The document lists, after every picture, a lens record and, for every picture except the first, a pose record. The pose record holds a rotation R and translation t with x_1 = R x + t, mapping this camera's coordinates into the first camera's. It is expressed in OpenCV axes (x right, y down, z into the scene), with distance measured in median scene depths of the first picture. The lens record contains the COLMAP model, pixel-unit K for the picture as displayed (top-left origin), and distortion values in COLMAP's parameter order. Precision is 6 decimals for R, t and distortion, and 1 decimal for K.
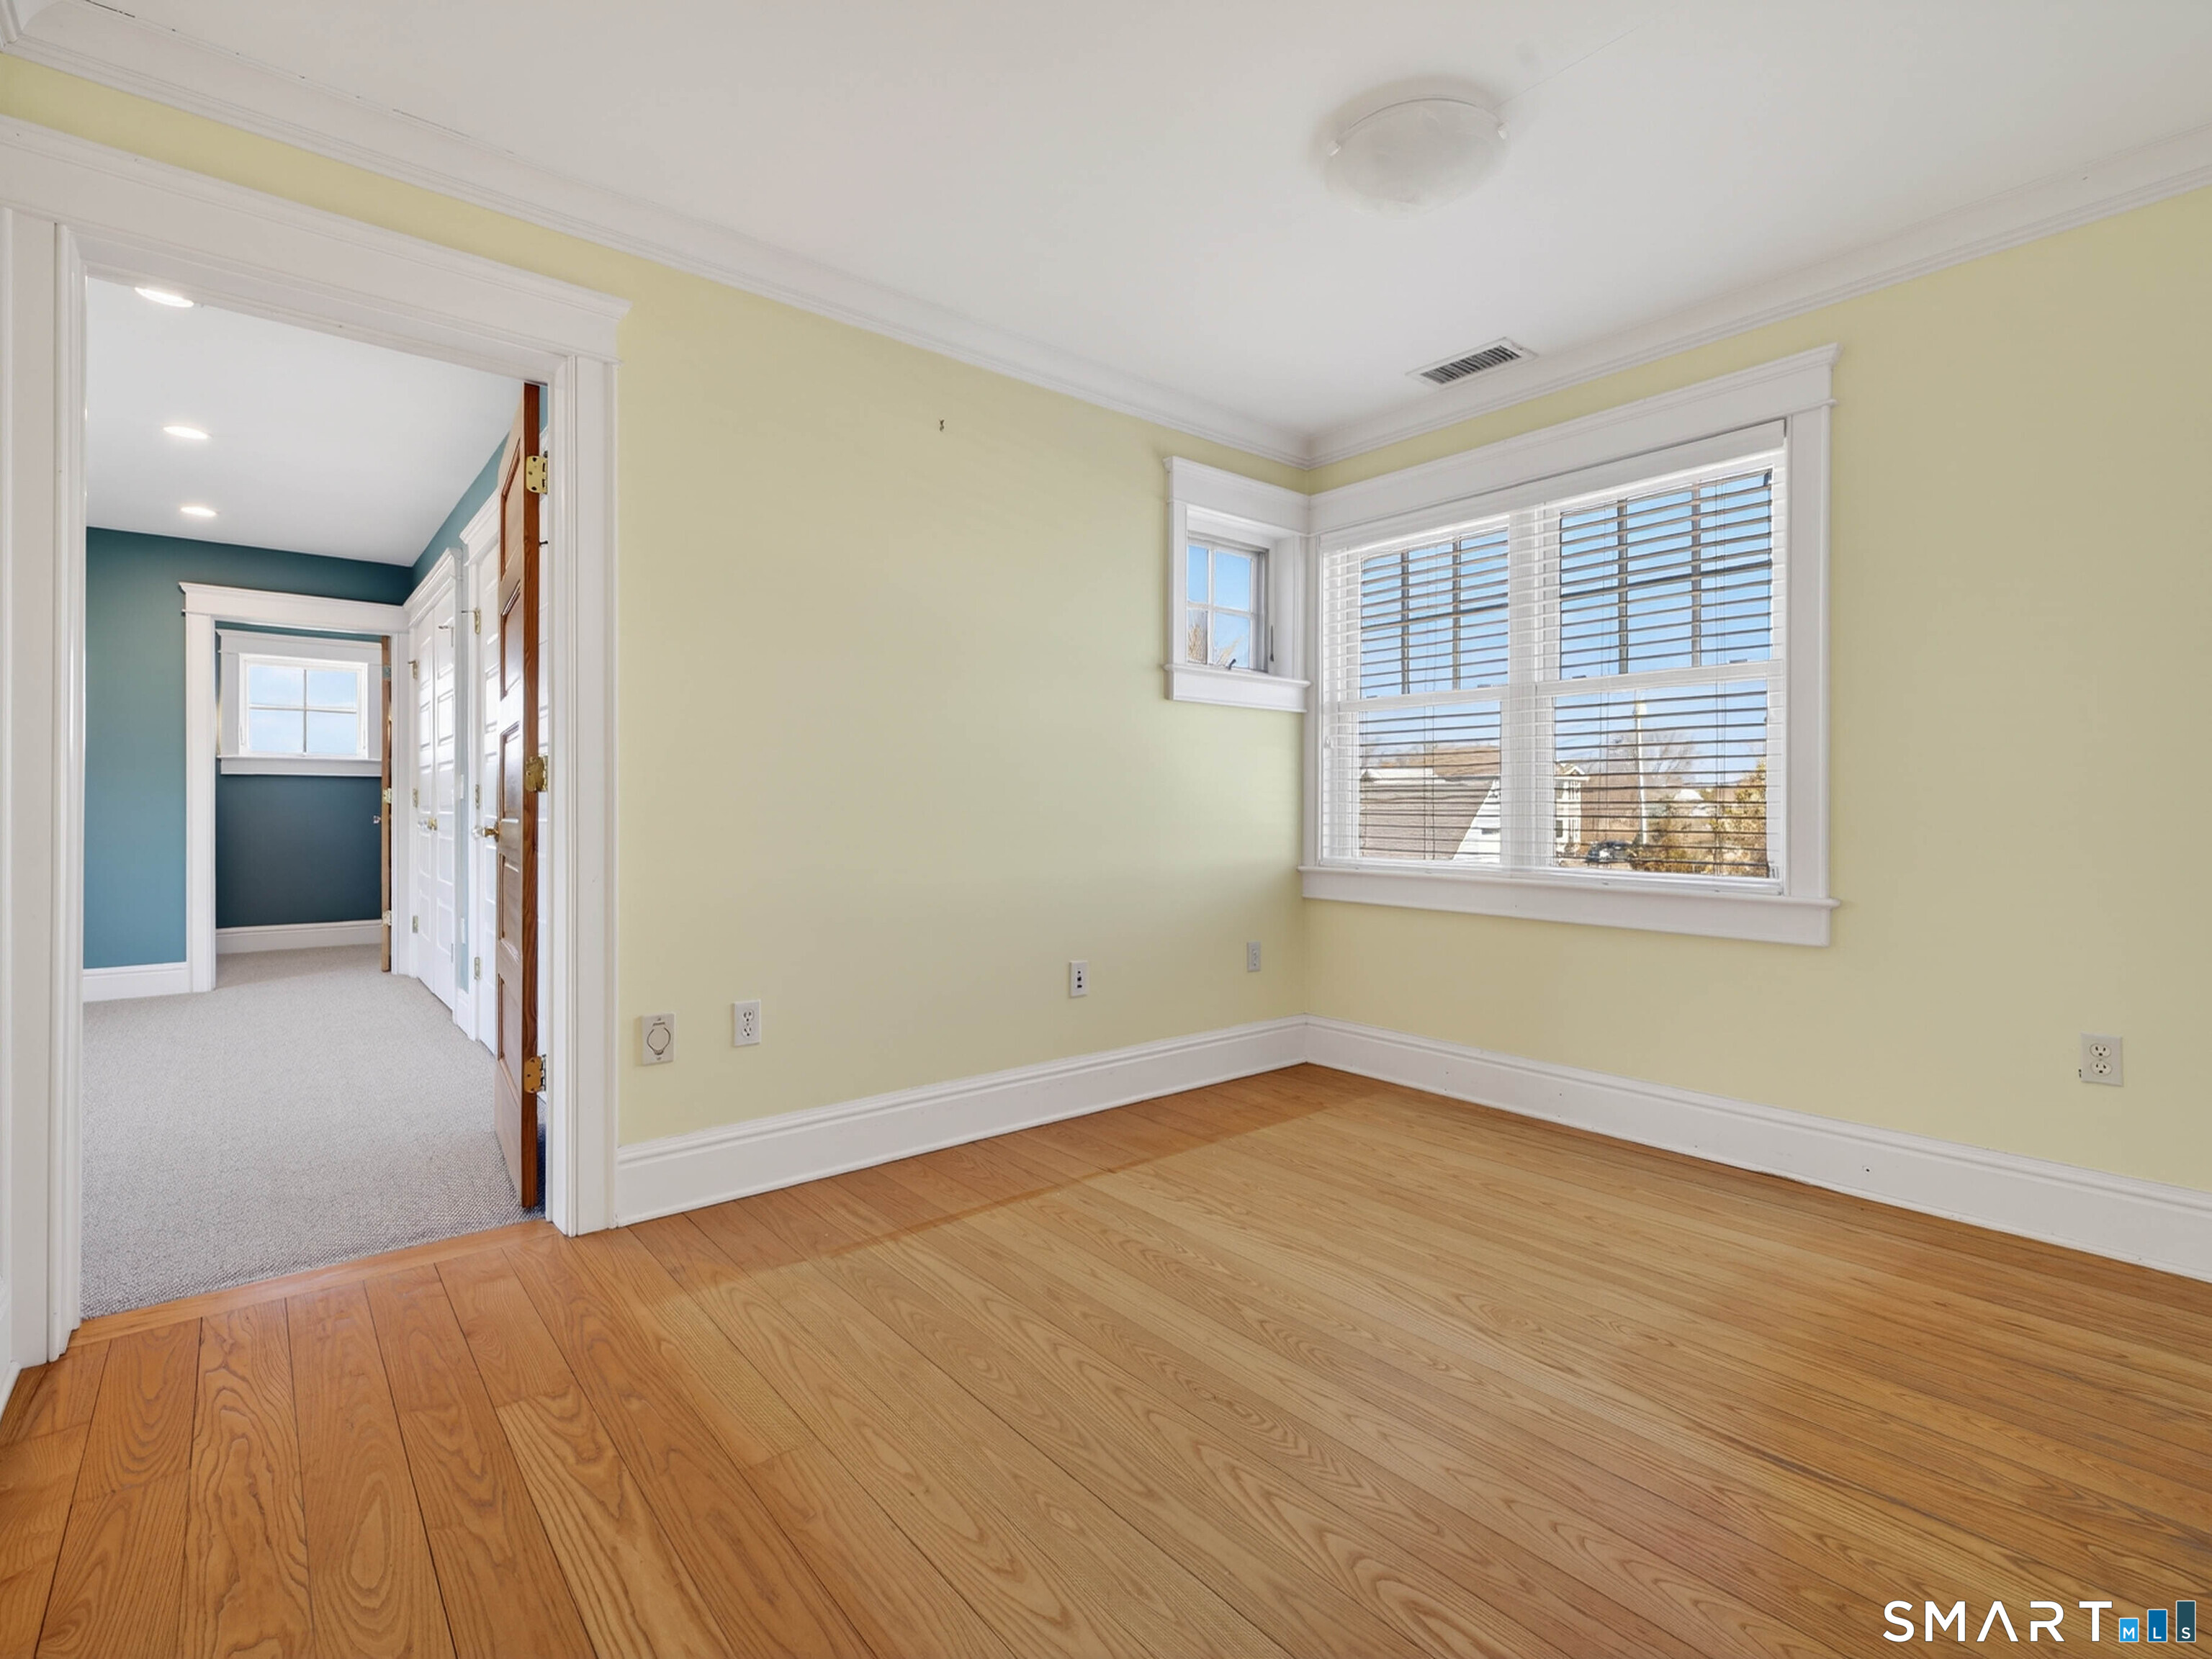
lens RADIAL K [[1048.0, 0, 1107.8], [0, 1048.0, 809.5], [0, 0, 1]] dist [0.011560, -0.003164]
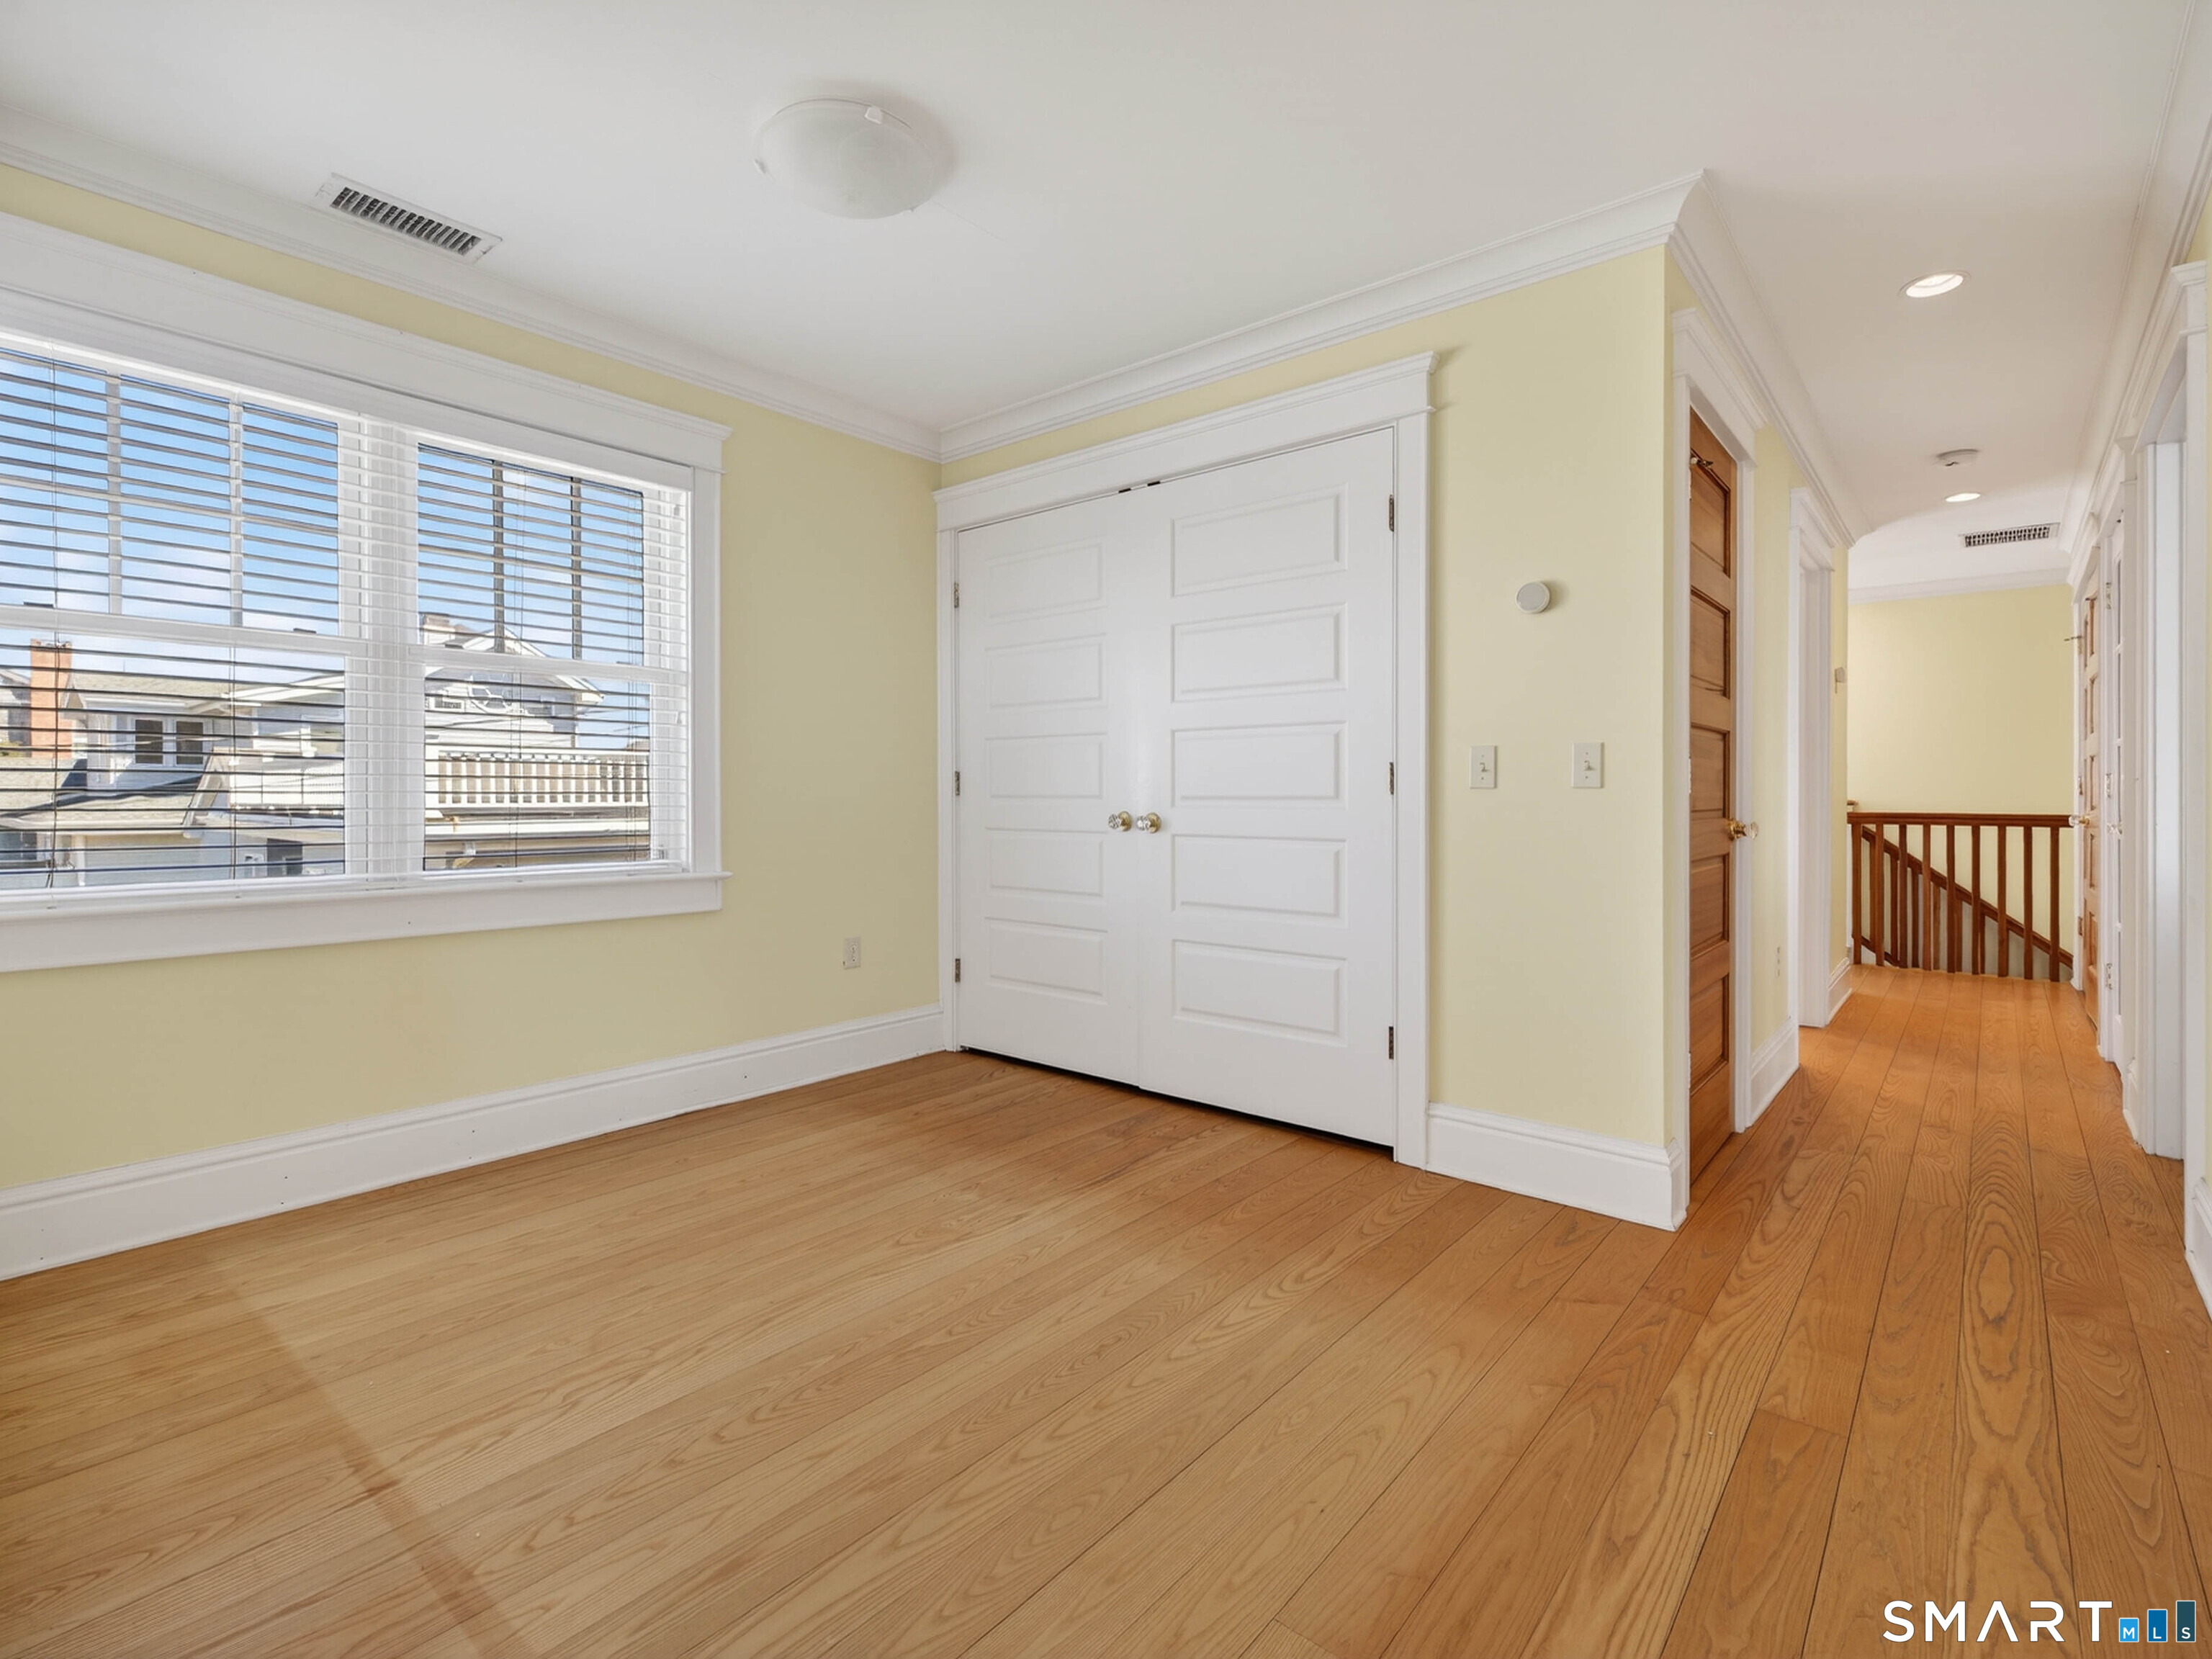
lens RADIAL K [[1048.0, 0, 1127.0], [0, 1048.0, 797.4], [0, 0, 1]] dist [0.011560, -0.003164]
pose [[-0.193136, -0.001791, 0.981170, -0.780133], [0.000969, 0.999997, 0.002016, -0.005598], [-0.981172, 0.001341, -0.193133, 0.965406]]
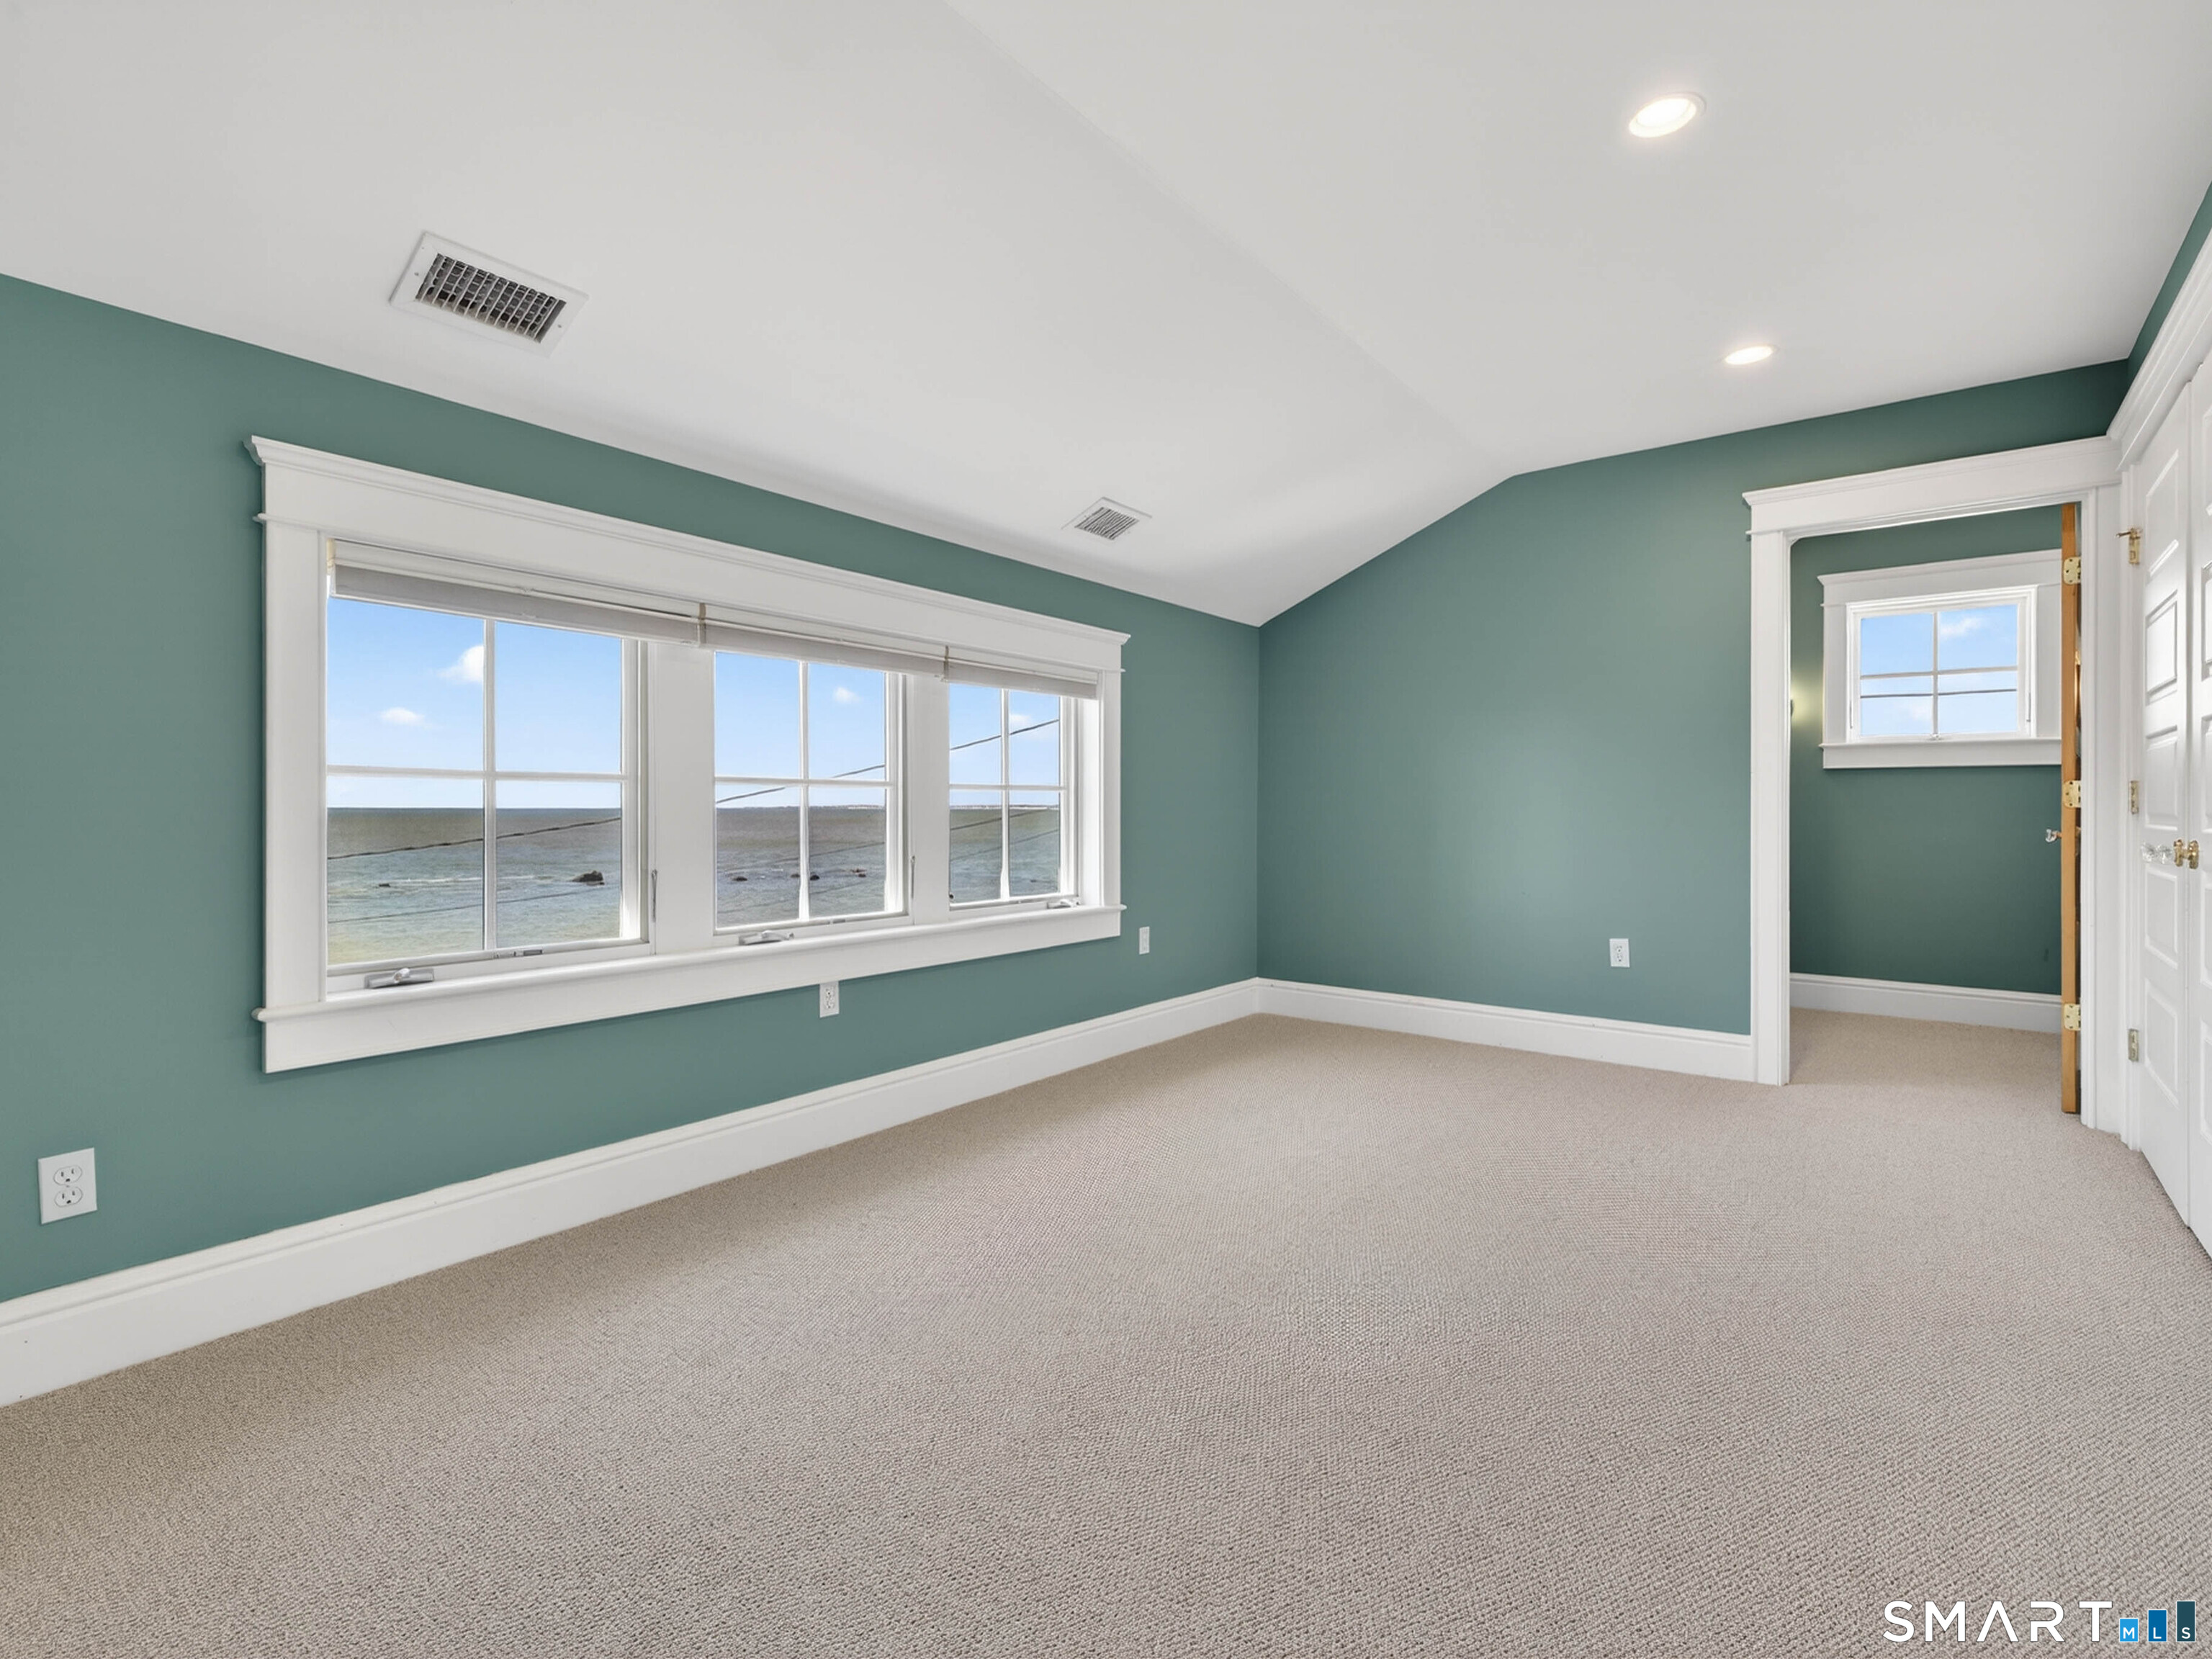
lens RADIAL K [[1048.0, 0, 1108.8], [0, 1048.0, 809.1], [0, 0, 1]] dist [0.011560, -0.003164]
pose [[0.231403, -0.000476, -0.972858, -0.222163], [-0.003039, 0.999995, -0.001213, -0.002456], [0.972853, 0.003237, 0.231401, 0.321628]]
